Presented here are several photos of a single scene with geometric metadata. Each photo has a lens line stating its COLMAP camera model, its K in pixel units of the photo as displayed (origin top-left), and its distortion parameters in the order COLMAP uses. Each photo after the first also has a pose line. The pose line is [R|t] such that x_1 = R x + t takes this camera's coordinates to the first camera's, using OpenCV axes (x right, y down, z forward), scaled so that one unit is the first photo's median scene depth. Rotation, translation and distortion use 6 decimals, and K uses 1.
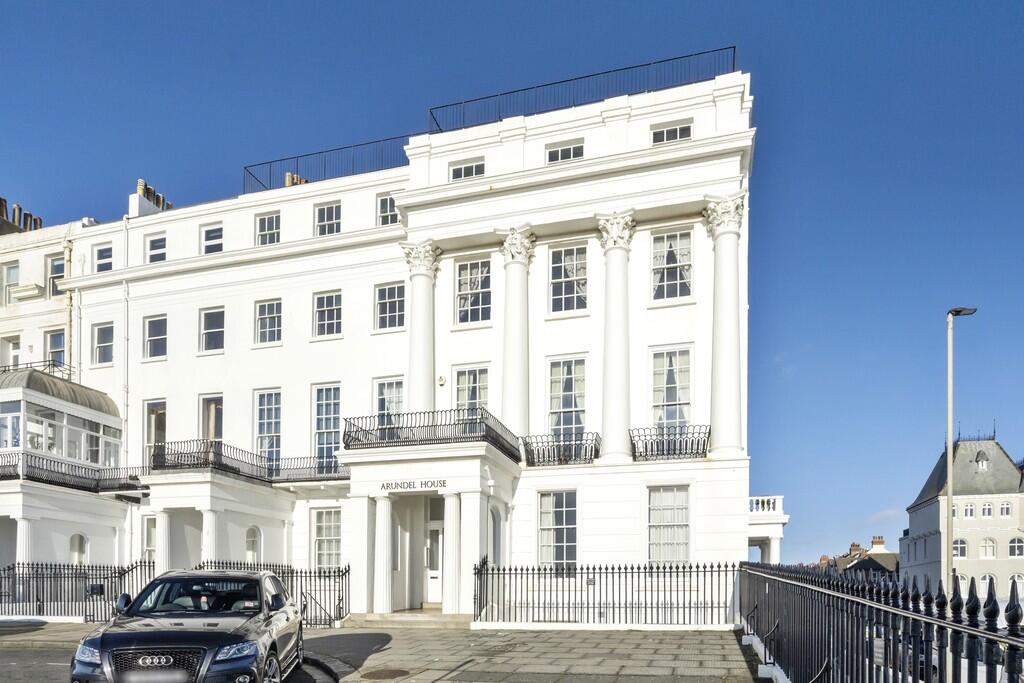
lens RADIAL K [[545.3, 0, 512.0], [0, 545.3, 433.7], [0, 0, 1]] dist [-0.000342, -0.000348]
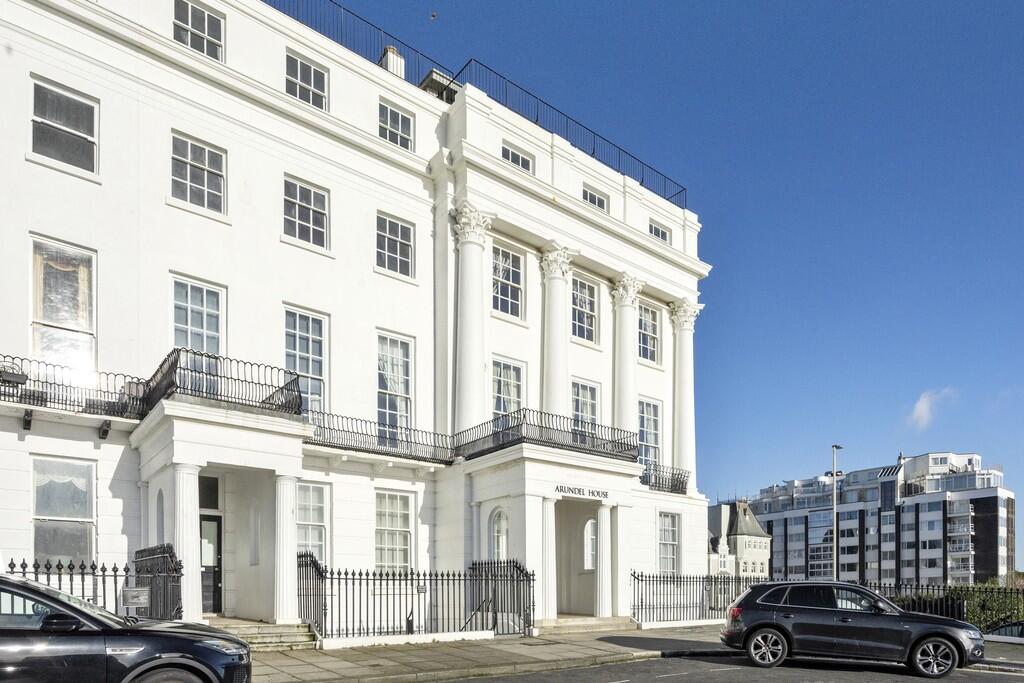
lens RADIAL K [[704.4, 0, 512.0], [0, 704.4, 341.5], [0, 0, 1]] dist [0.039289, -0.113007]
pose [[0.572214, 0.280617, 0.770601, -1.049525], [-0.220232, 0.957702, -0.185216, 0.075162], [-0.789981, -0.063728, 0.609811, 0.229507]]
